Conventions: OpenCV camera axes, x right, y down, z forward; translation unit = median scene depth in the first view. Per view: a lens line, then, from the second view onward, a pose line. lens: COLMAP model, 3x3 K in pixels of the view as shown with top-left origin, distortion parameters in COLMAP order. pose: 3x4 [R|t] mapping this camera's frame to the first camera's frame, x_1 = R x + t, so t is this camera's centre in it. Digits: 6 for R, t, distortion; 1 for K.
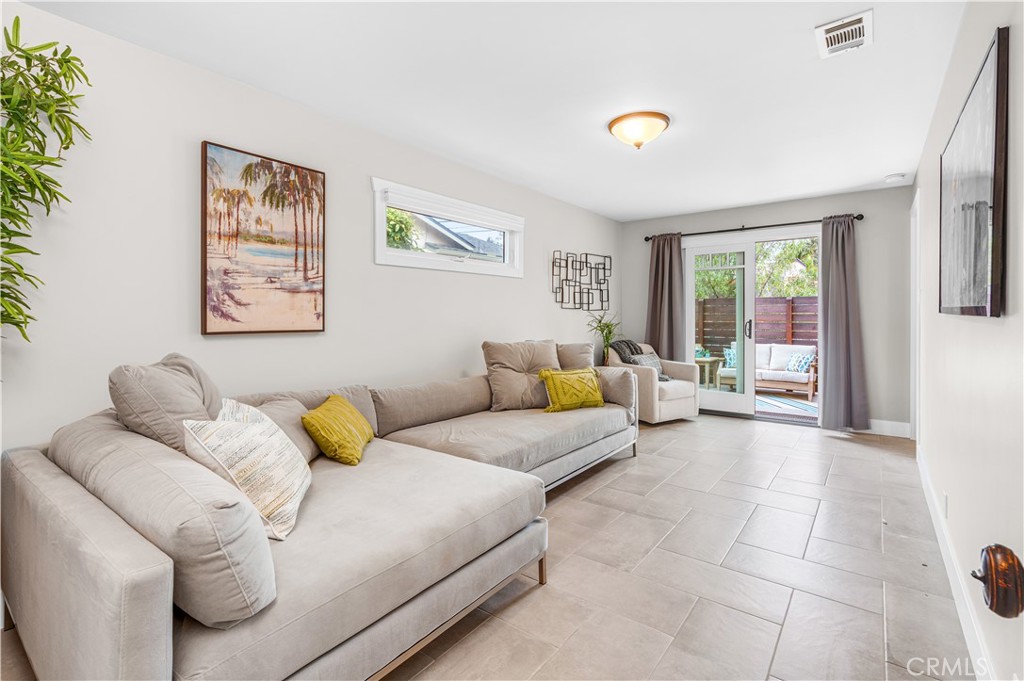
lens RADIAL K [[478.9, 0, 507.8], [0, 478.9, 315.4], [0, 0, 1]] dist [-0.003361, 0.000050]
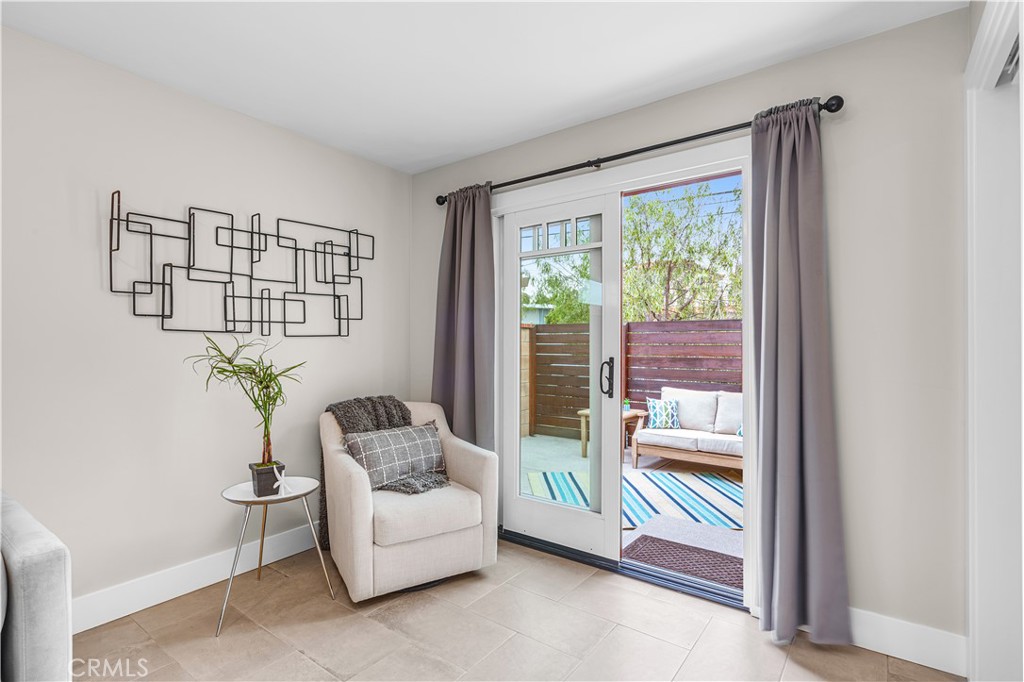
lens RADIAL K [[493.2, 0, 512.0], [0, 493.2, 341.0], [0, 0, 1]] dist [-0.000760, 0.000276]
pose [[0.999874, 0.002705, 0.015623, 0.395255], [-0.002531, 0.999934, -0.011194, -0.000781], [-0.015653, 0.011153, 0.999815, 0.508883]]
